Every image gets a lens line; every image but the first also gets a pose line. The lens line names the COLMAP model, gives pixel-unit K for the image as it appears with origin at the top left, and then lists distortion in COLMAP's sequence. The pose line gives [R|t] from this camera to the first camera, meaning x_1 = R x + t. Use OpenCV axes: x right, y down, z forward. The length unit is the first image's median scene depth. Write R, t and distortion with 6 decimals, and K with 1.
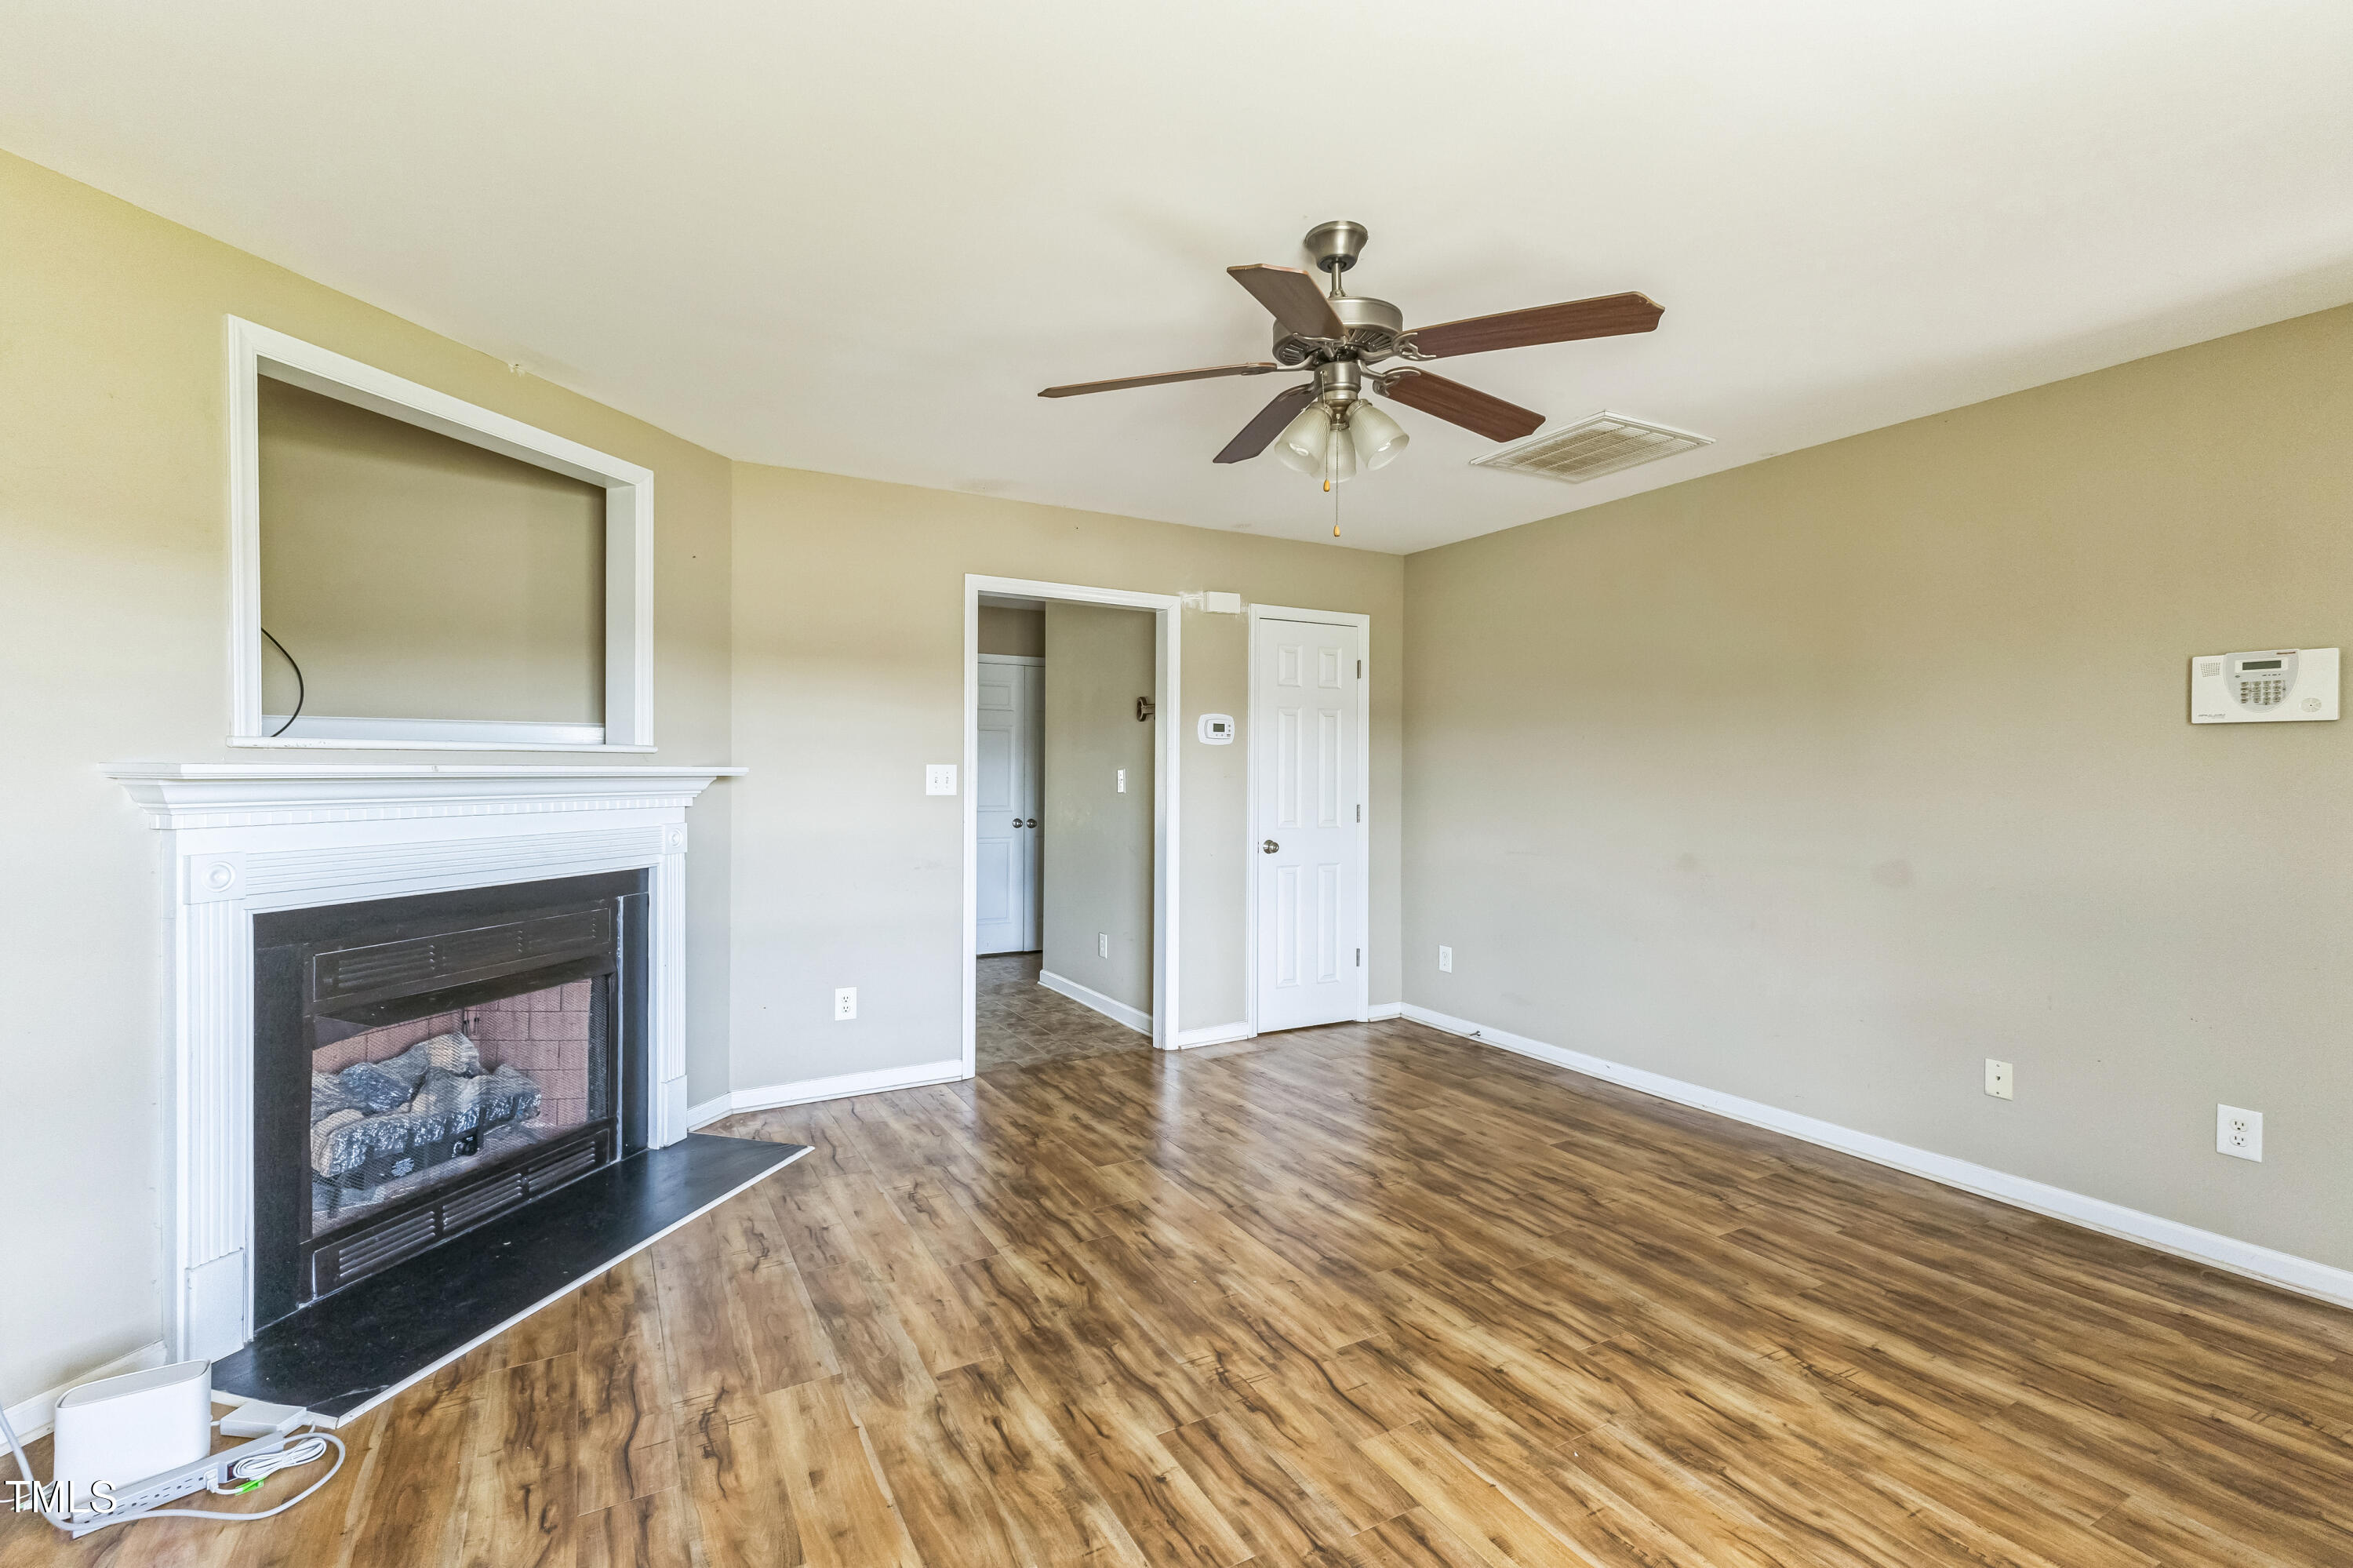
lens RADIAL K [[1027.6, 0, 1180.9], [0, 1027.6, 776.1], [0, 0, 1]] dist [0.022281, -0.000265]
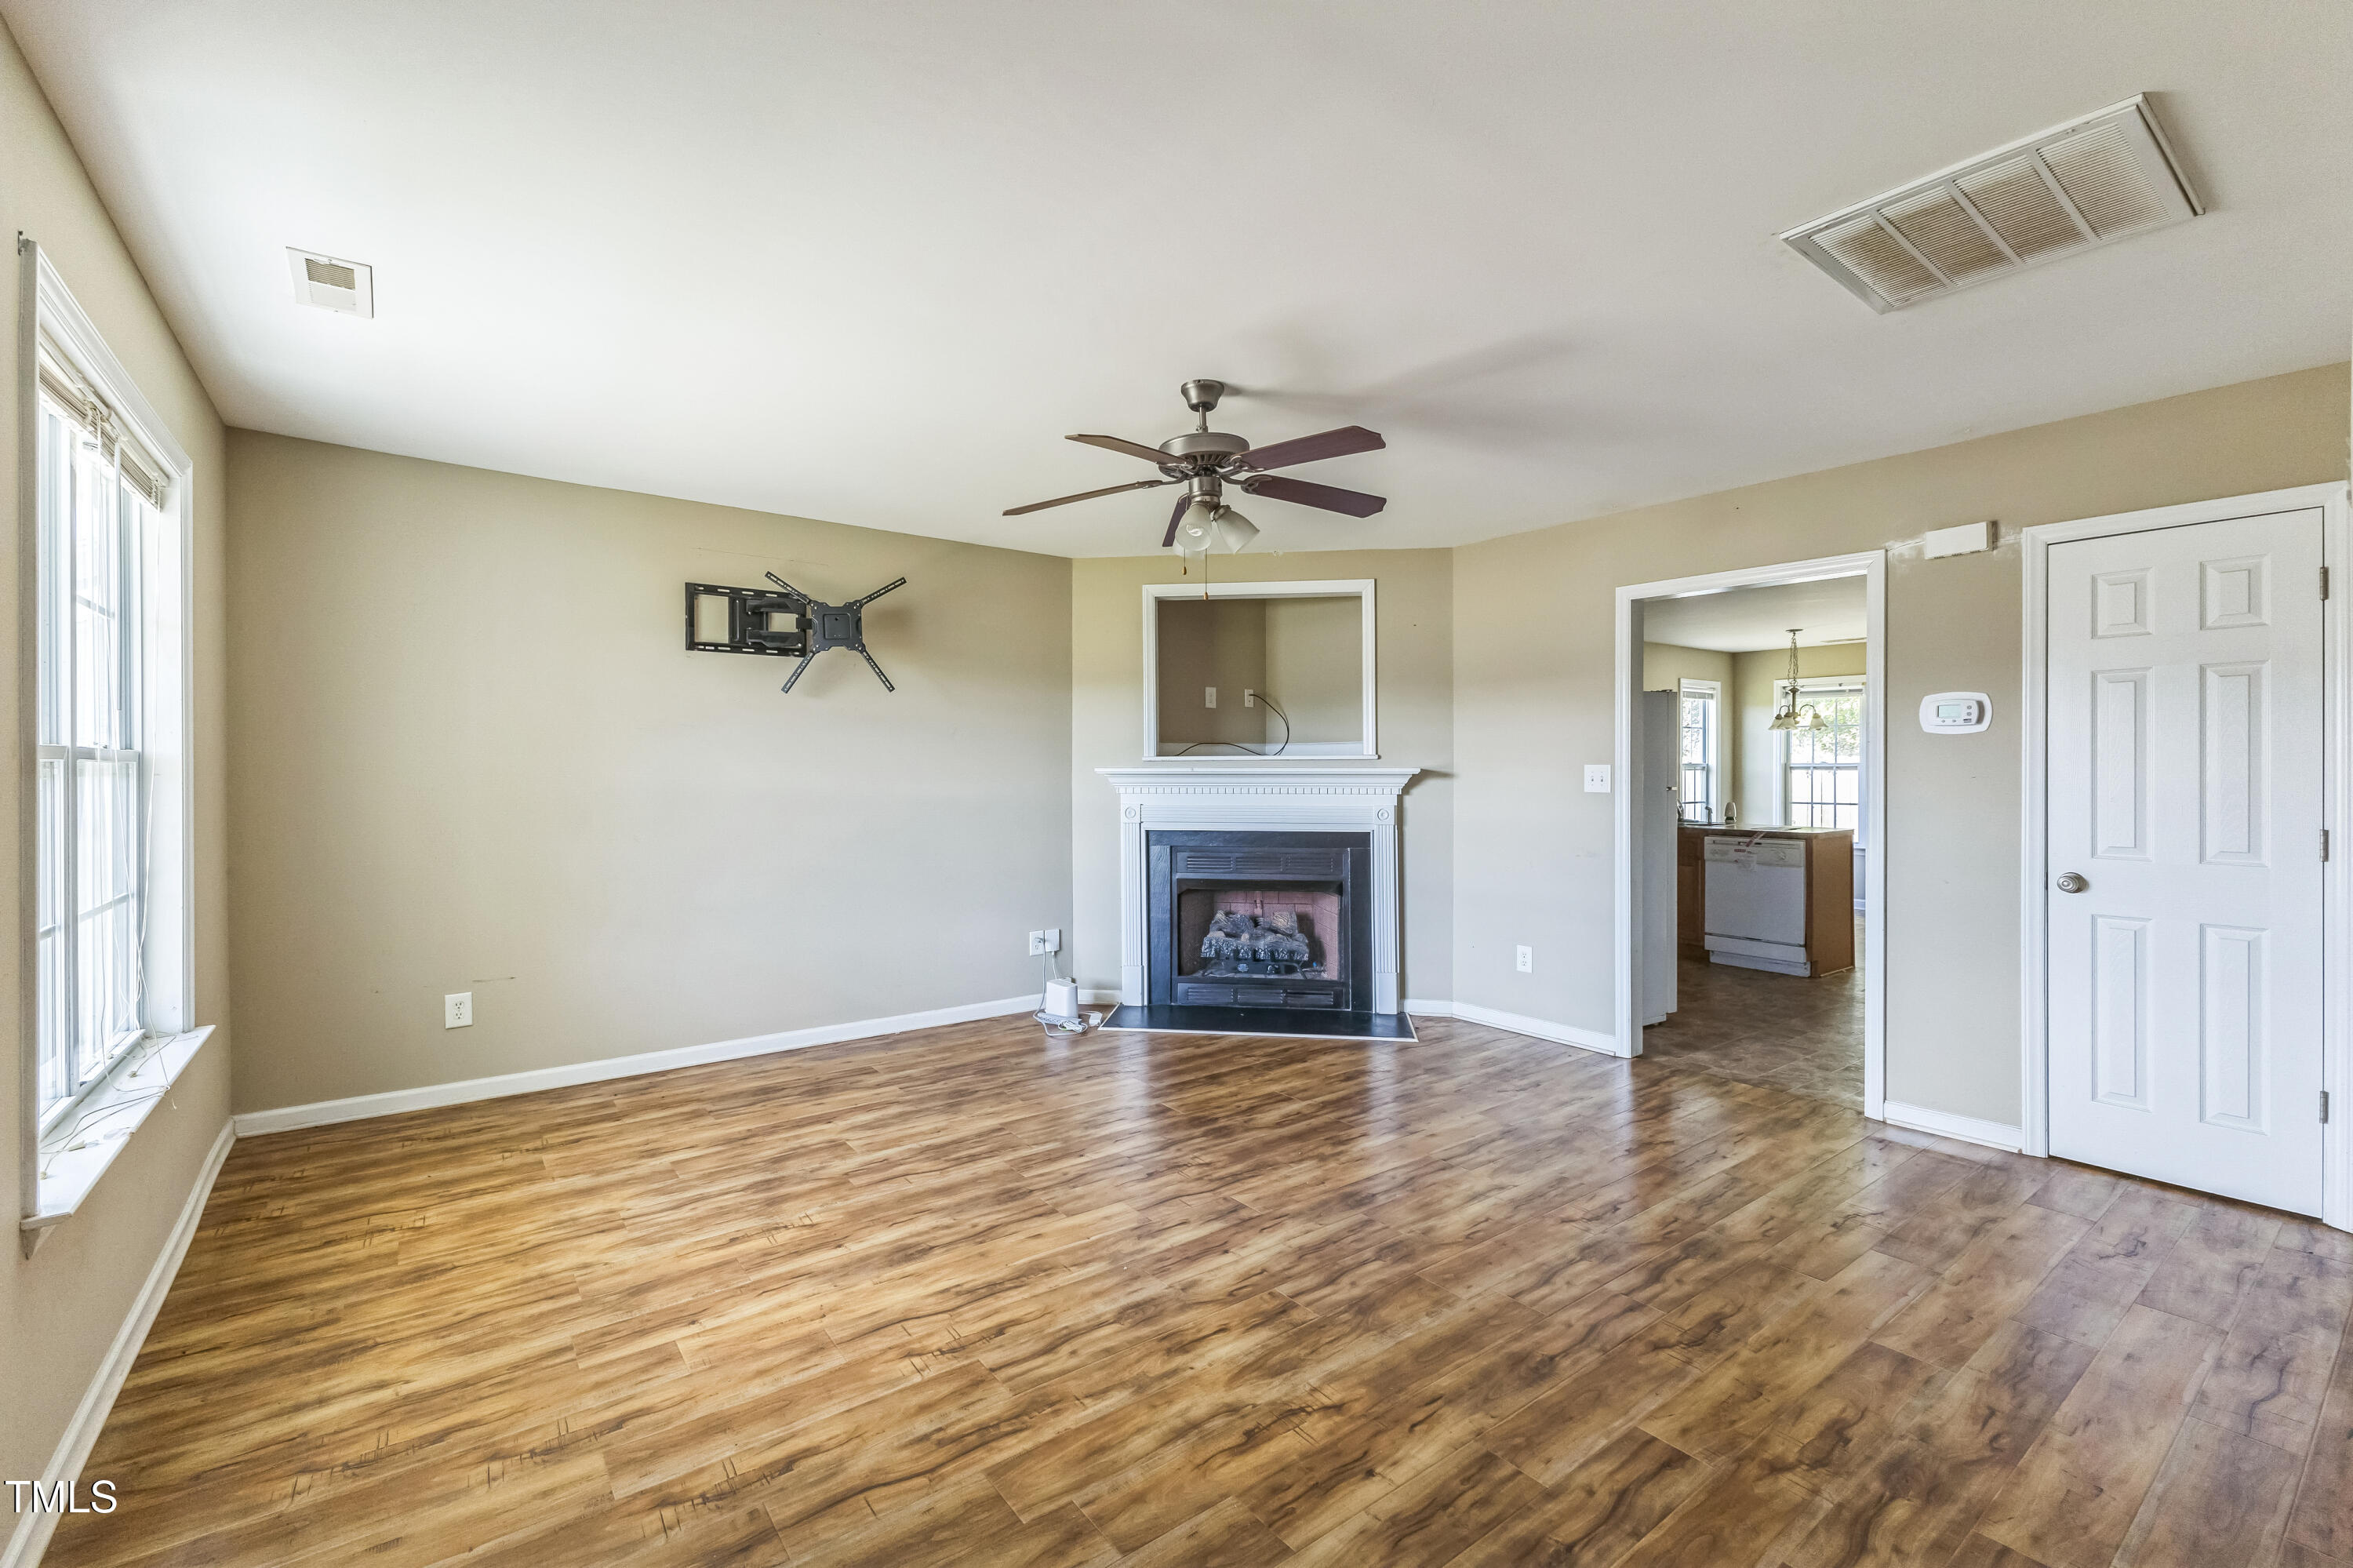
lens RADIAL K [[1005.3, 0, 1181.1], [0, 1005.3, 770.3], [0, 0, 1]] dist [0.003270, 0.000044]
pose [[0.146974, -0.003734, -0.989133, 1.217028], [-0.005162, 0.999976, -0.004542, 0.003866], [0.989127, 0.005773, 0.146952, 0.627649]]
